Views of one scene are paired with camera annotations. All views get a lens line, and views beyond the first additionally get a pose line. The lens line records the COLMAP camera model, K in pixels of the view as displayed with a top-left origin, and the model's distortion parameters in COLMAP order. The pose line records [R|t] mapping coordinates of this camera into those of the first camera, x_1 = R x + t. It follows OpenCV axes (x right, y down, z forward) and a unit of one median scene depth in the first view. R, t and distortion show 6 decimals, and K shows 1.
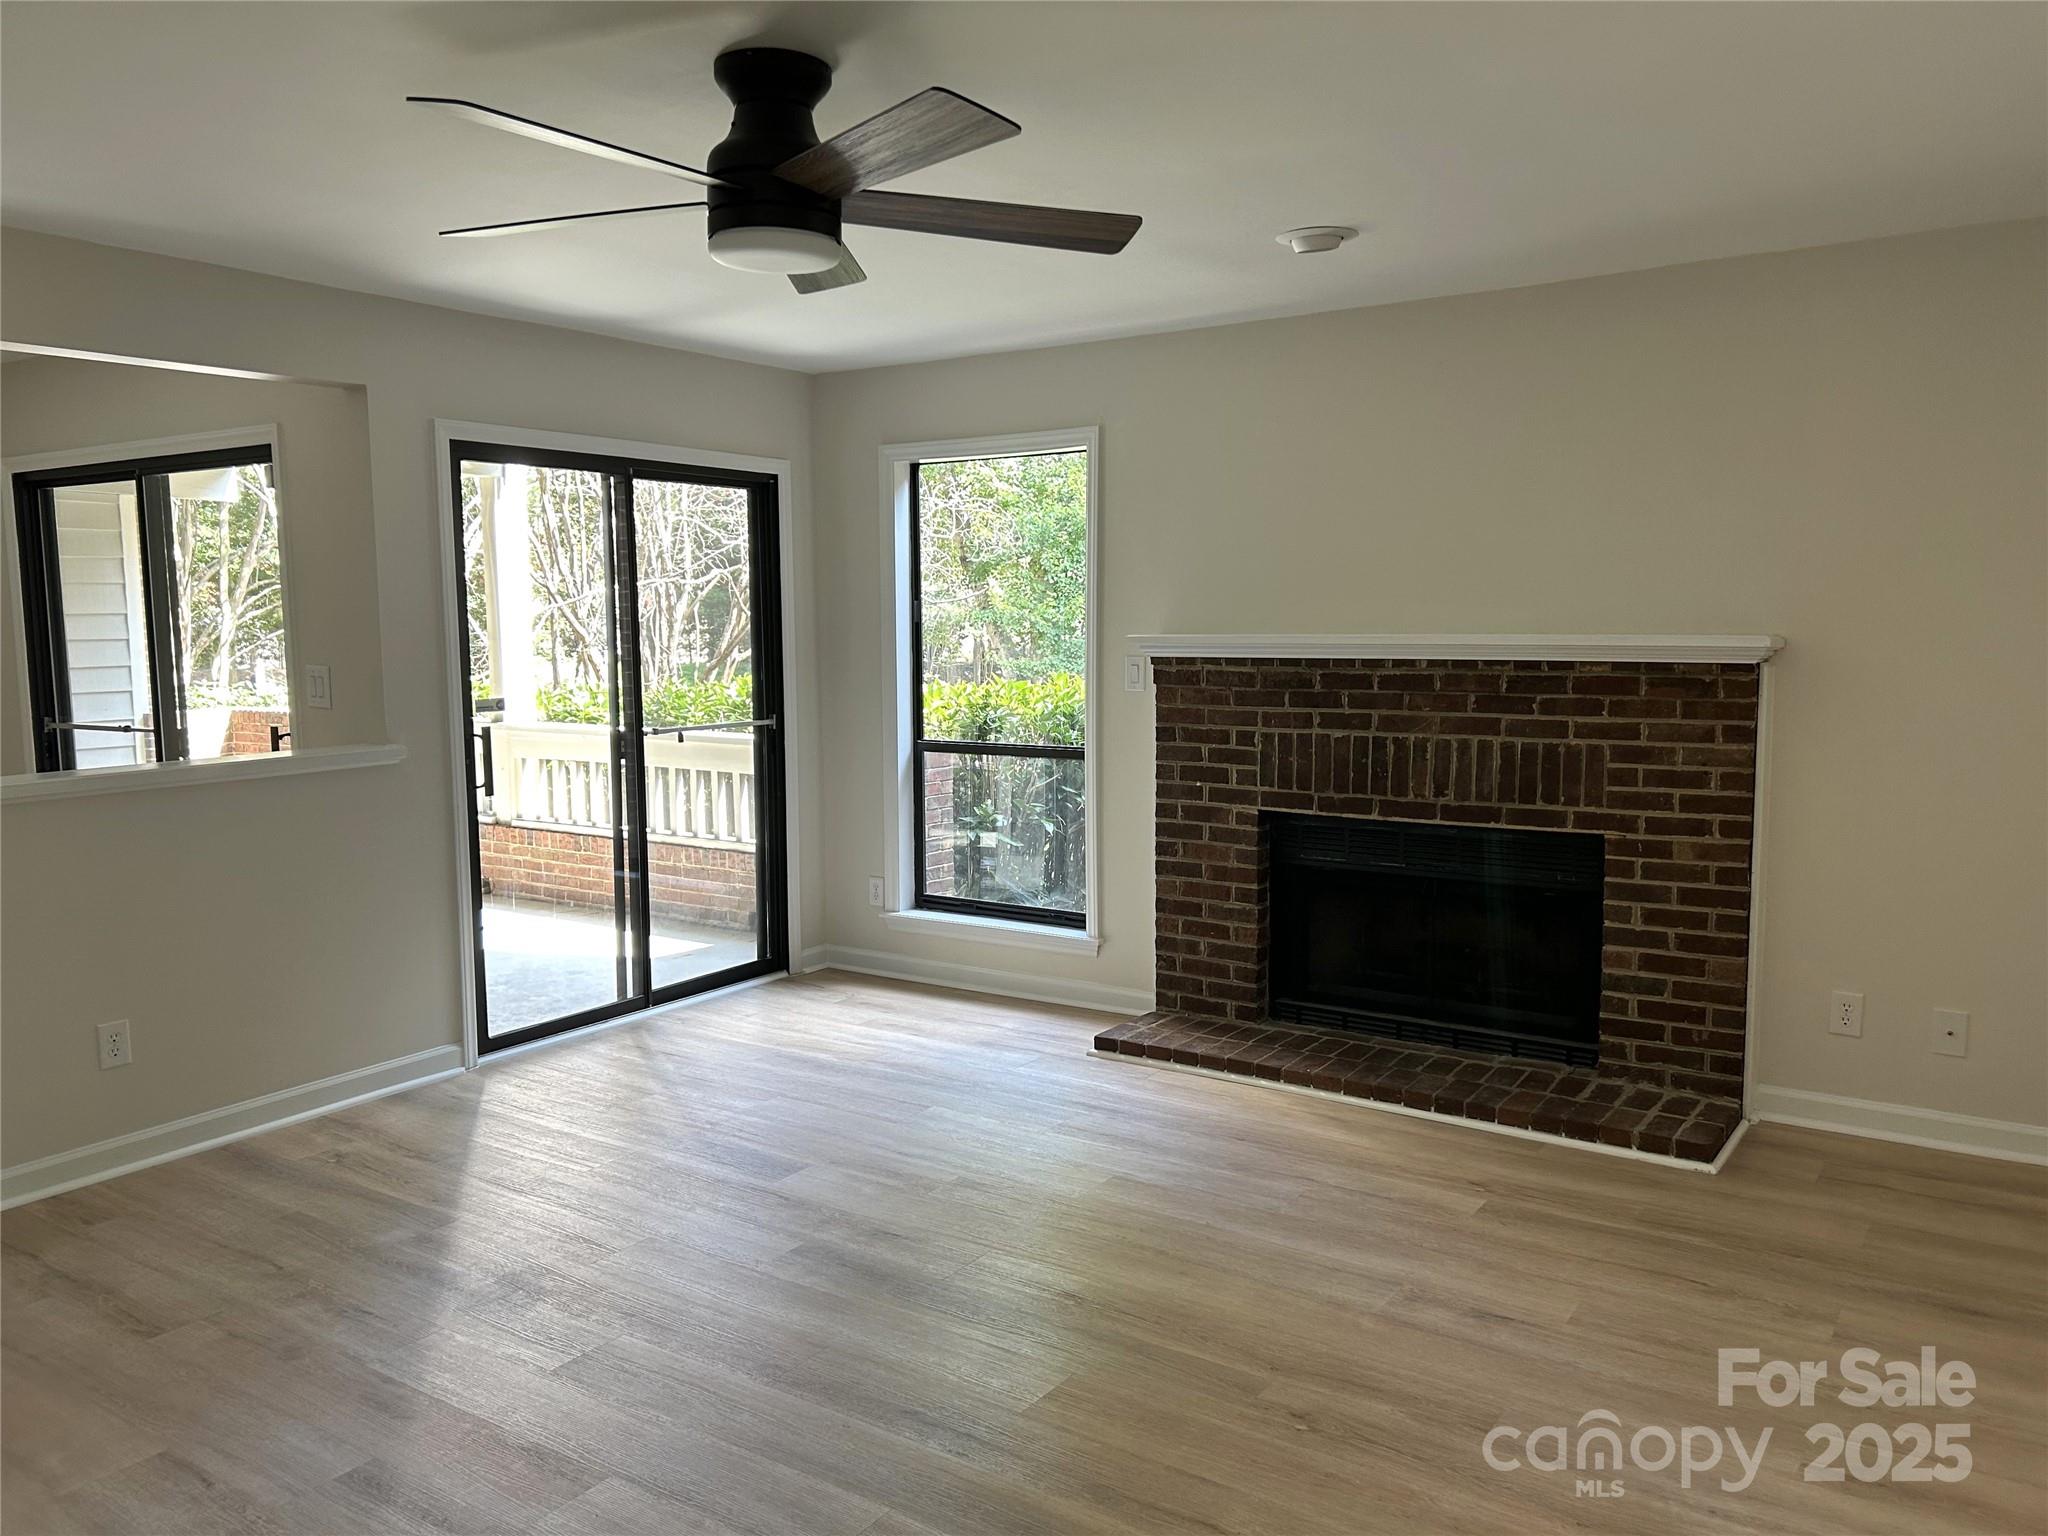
lens RADIAL K [[1539.0, 0, 1017.2], [0, 1539.0, 790.3], [0, 0, 1]] dist [0.066322, -0.081390]
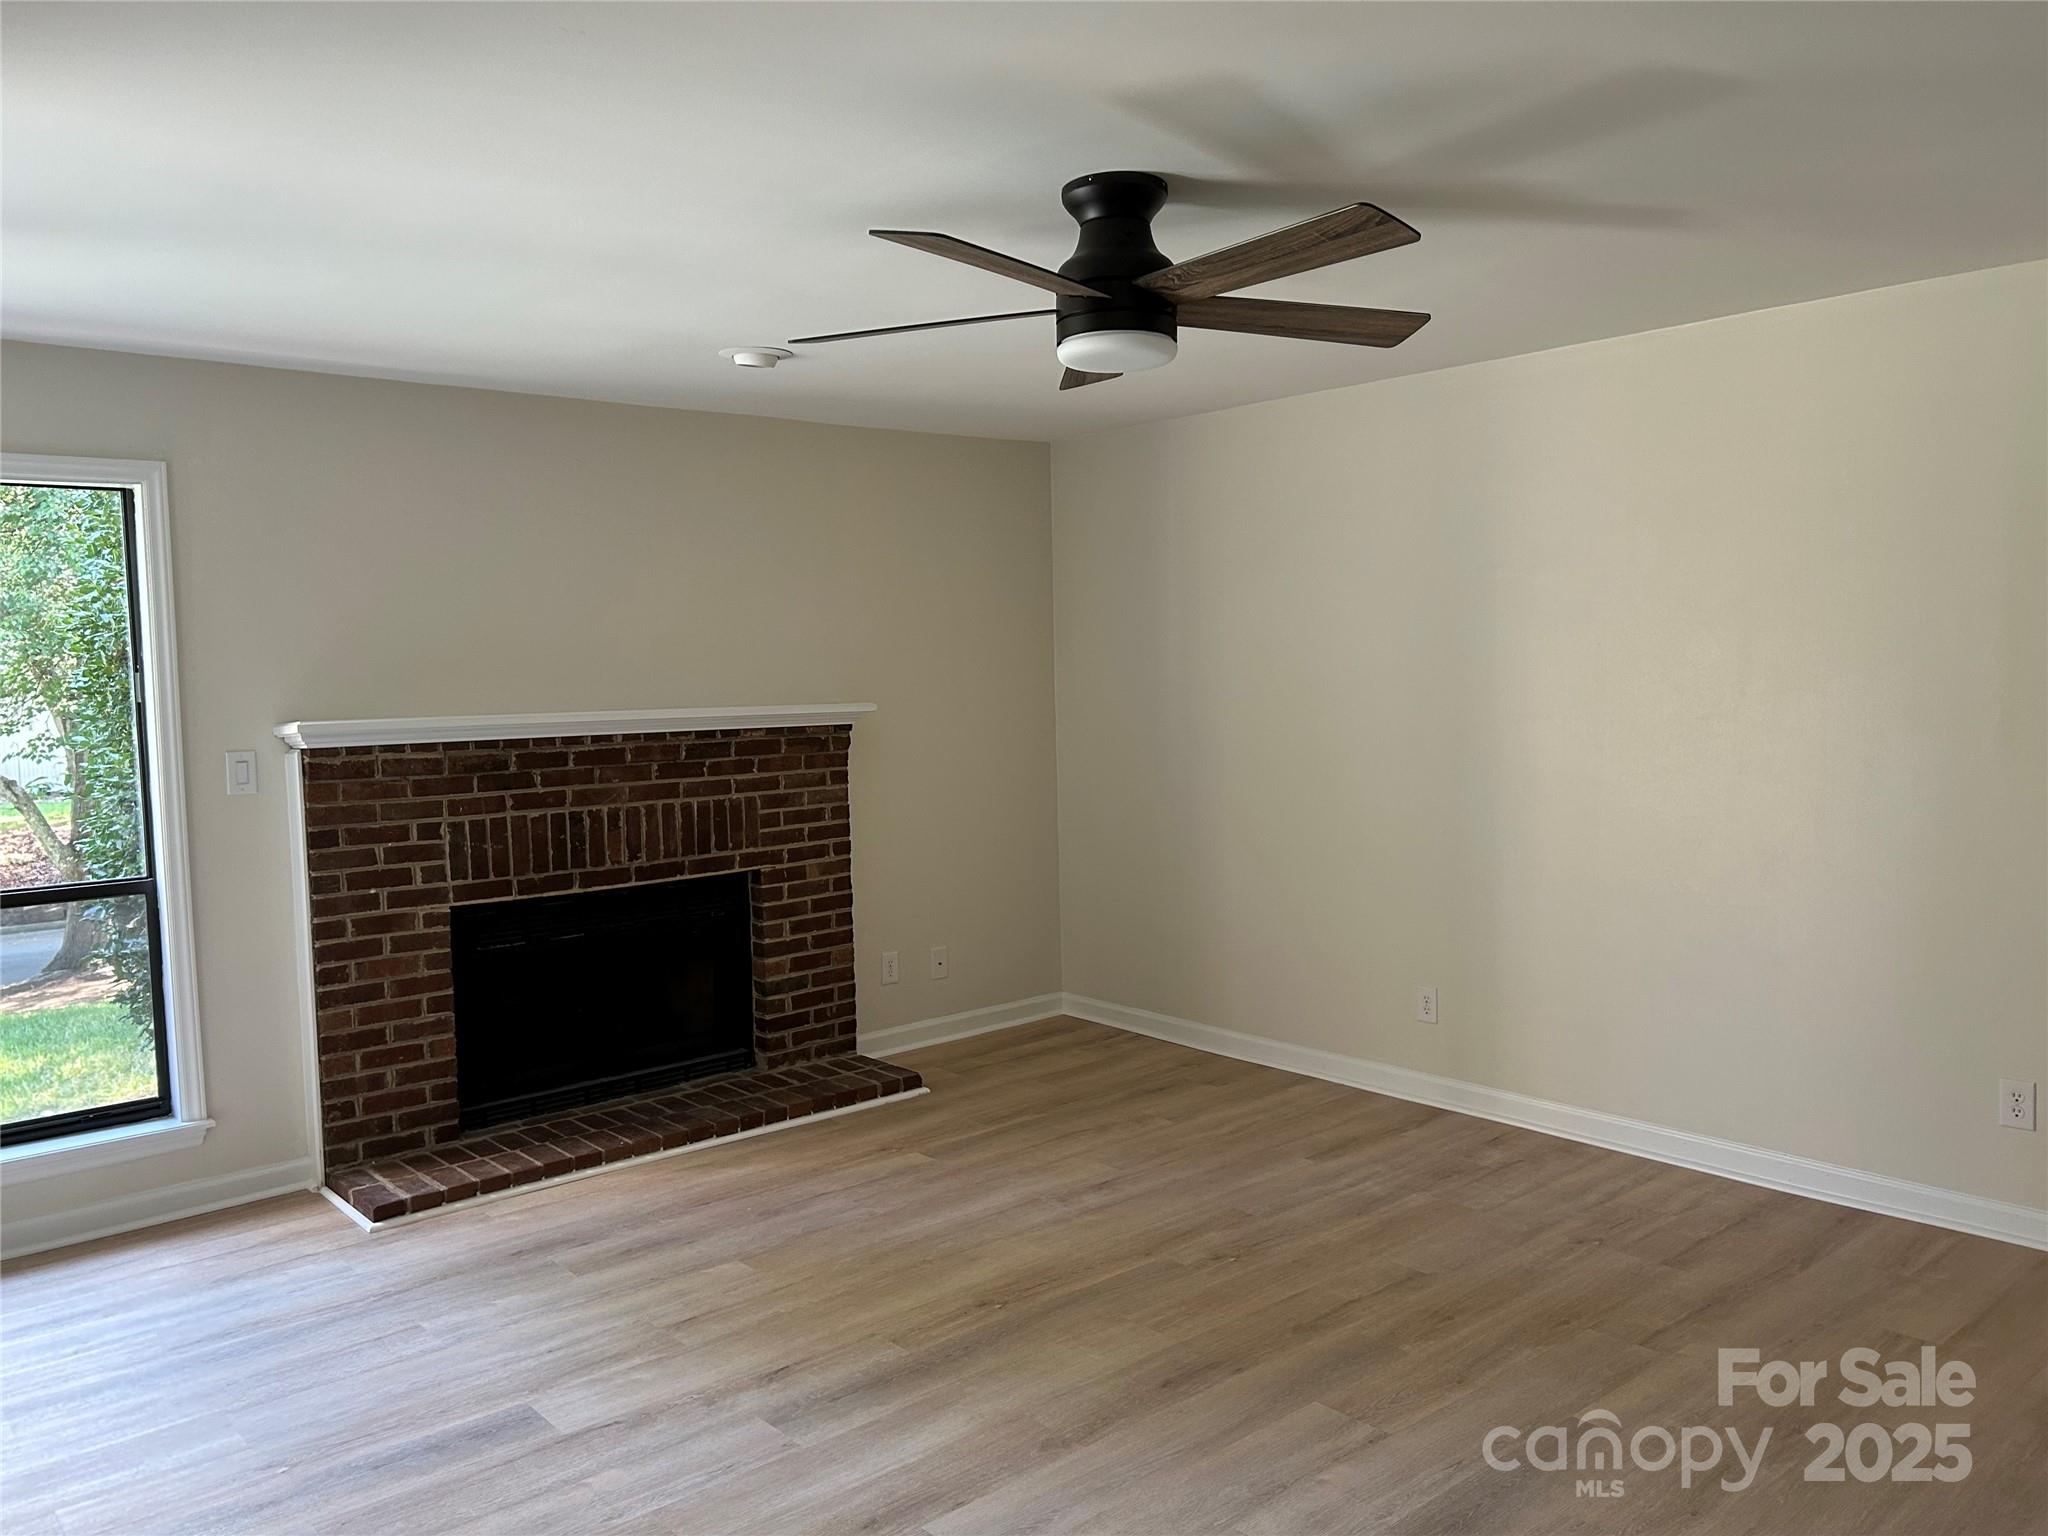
lens RADIAL K [[1539.0, 0, 1020.7], [0, 1539.0, 772.6], [0, 0, 1]] dist [0.066322, -0.081390]
pose [[0.247638, -0.062809, 0.966815, -0.646644], [0.133091, 0.990641, 0.030267, -0.049086], [-0.959668, 0.121179, 0.253679, 0.425754]]
